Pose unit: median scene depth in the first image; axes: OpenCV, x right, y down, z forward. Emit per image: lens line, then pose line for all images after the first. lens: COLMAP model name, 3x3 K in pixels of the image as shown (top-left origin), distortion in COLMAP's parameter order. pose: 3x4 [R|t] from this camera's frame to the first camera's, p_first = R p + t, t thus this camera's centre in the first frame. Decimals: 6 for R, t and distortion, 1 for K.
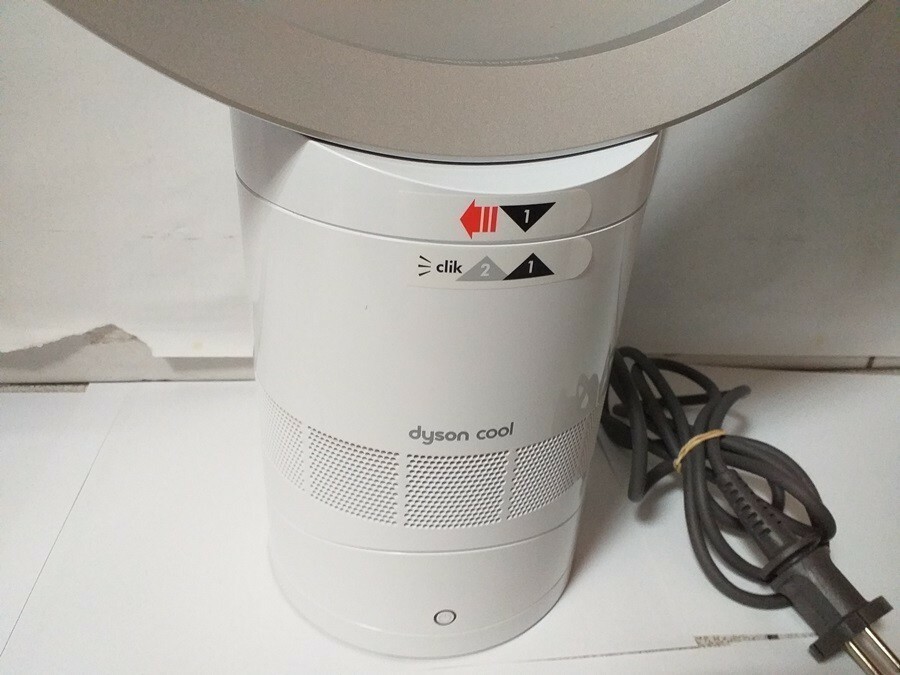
lens RADIAL K [[696.7, 0, 451.0], [0, 696.7, 336.9], [0, 0, 1]] dist [0.055523, -0.044148]
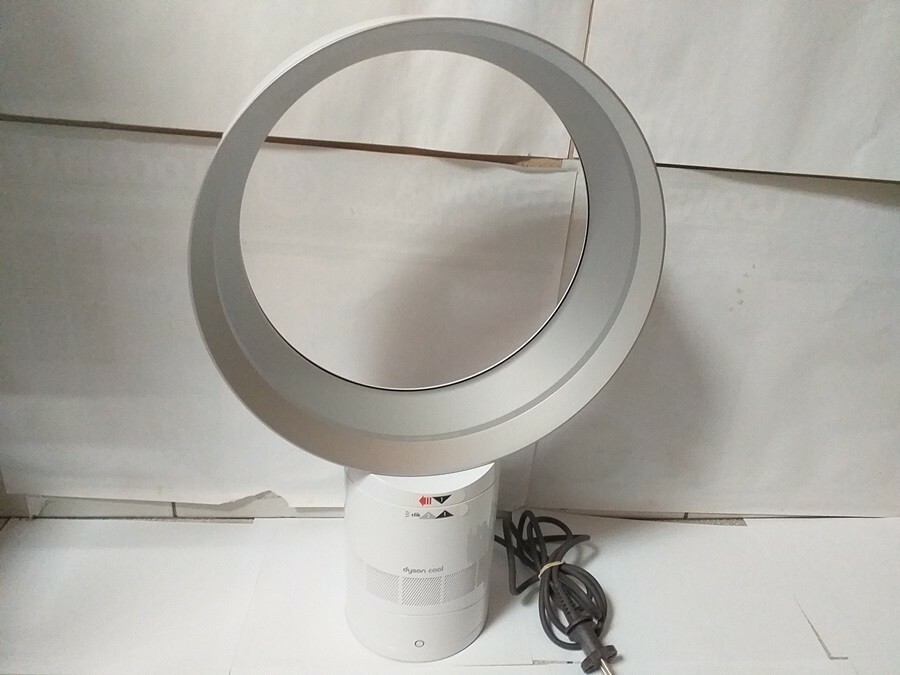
lens RADIAL K [[696.7, 0, 459.4], [0, 696.7, 338.3], [0, 0, 1]] dist [0.055523, -0.044148]
pose [[0.997539, 0.018361, -0.067670, 0.222097], [-0.023888, 0.996363, -0.081791, -0.367040], [0.065923, 0.083206, 0.994349, -1.201681]]
